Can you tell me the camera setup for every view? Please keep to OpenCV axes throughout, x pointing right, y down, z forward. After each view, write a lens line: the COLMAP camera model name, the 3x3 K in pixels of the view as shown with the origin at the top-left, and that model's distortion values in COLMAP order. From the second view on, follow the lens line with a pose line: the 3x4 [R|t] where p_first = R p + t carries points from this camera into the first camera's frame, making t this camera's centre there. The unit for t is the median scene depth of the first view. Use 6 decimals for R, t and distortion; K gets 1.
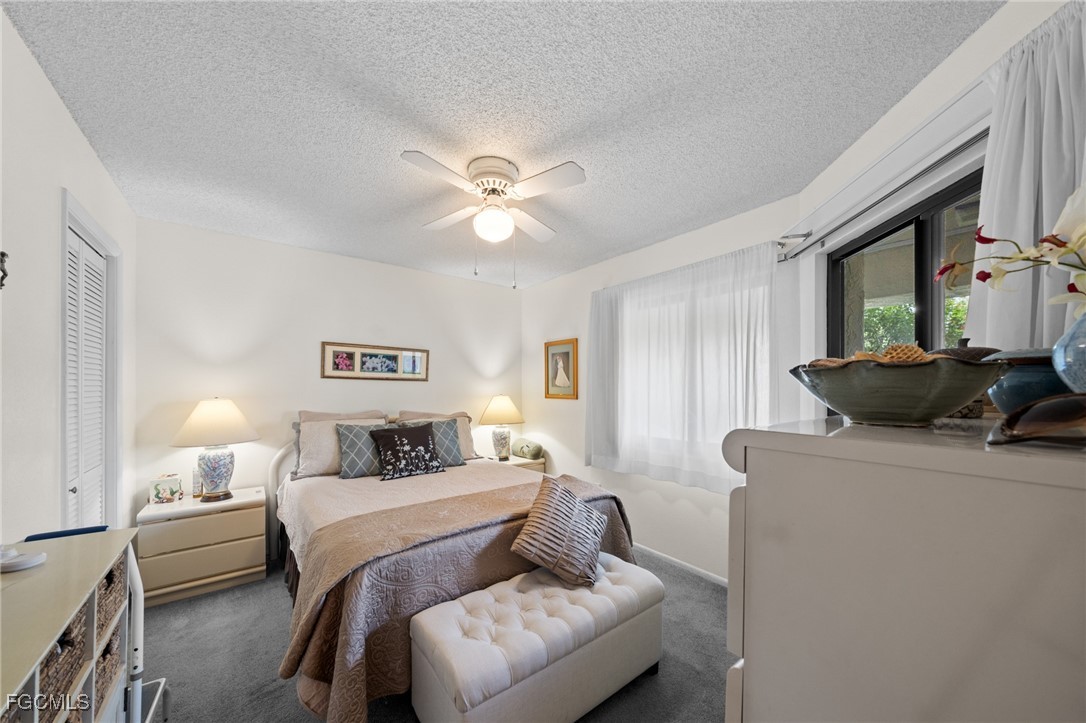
lens RADIAL K [[378.2, 0, 540.3], [0, 378.2, 381.3], [0, 0, 1]] dist [-0.000075, -0.000001]
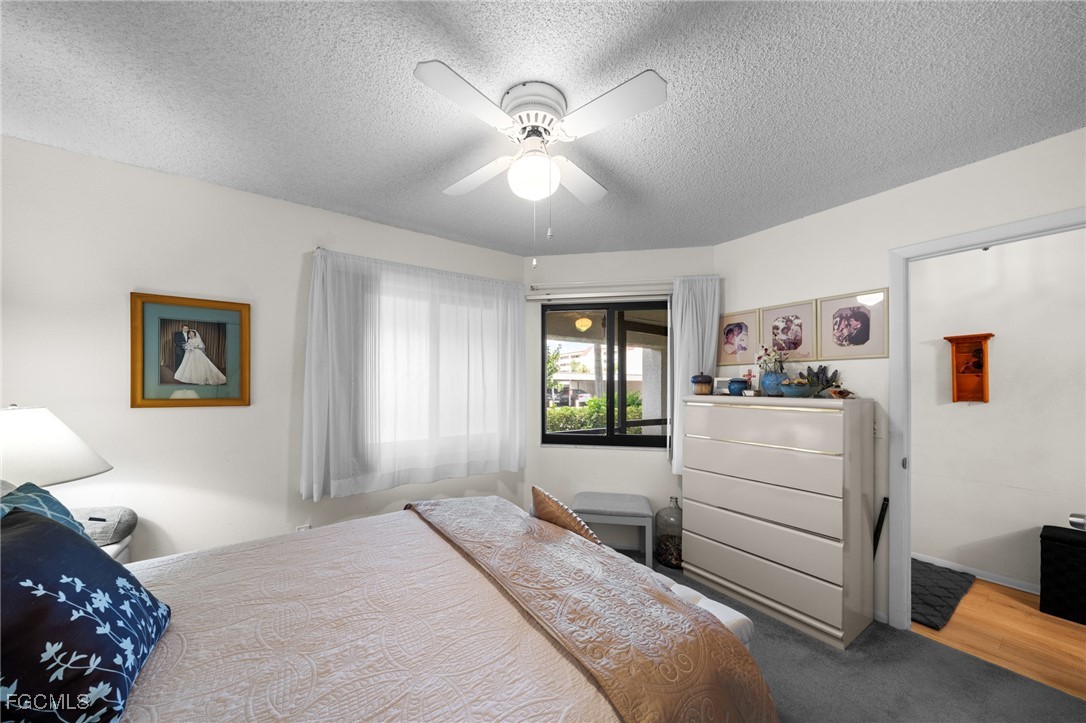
lens RADIAL K [[378.2, 0, 540.3], [0, 378.2, 381.3], [0, 0, 1]] dist [-0.000075, -0.000001]
pose [[0.065477, 0.005022, 0.997841, -0.461474], [-0.020624, 0.999781, -0.003679, 0.001534], [-0.997641, -0.020338, 0.065567, 0.480051]]
